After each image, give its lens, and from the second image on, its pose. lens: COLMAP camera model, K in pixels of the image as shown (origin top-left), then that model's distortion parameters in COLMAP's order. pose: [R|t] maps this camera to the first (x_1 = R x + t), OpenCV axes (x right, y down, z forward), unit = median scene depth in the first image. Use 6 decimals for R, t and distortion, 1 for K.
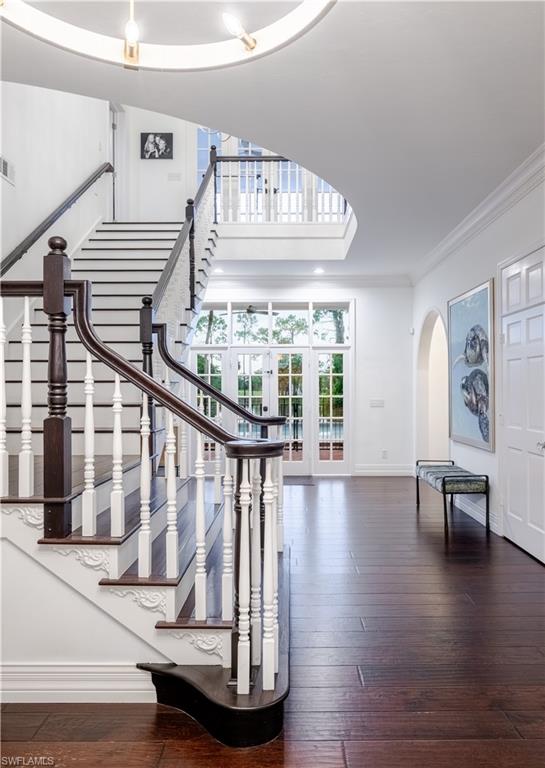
lens RADIAL K [[546.4, 0, 274.8], [0, 546.4, 385.8], [0, 0, 1]] dist [-0.004918, 0.004328]
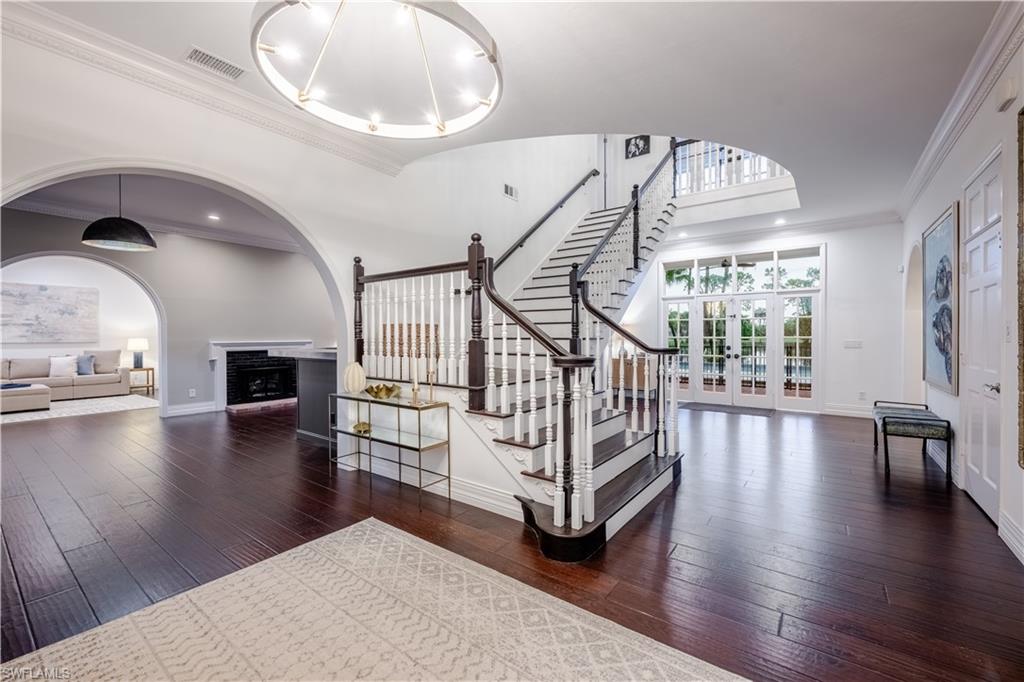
lens RADIAL K [[419.9, 0, 510.5], [0, 419.9, 339.0], [0, 0, 1]] dist [0.000371, 0.000216]
pose [[0.798760, 0.004780, -0.601631, 0.221048], [0.001861, 0.999944, 0.010416, 0.019235], [0.601647, -0.009439, 0.798706, 0.008455]]
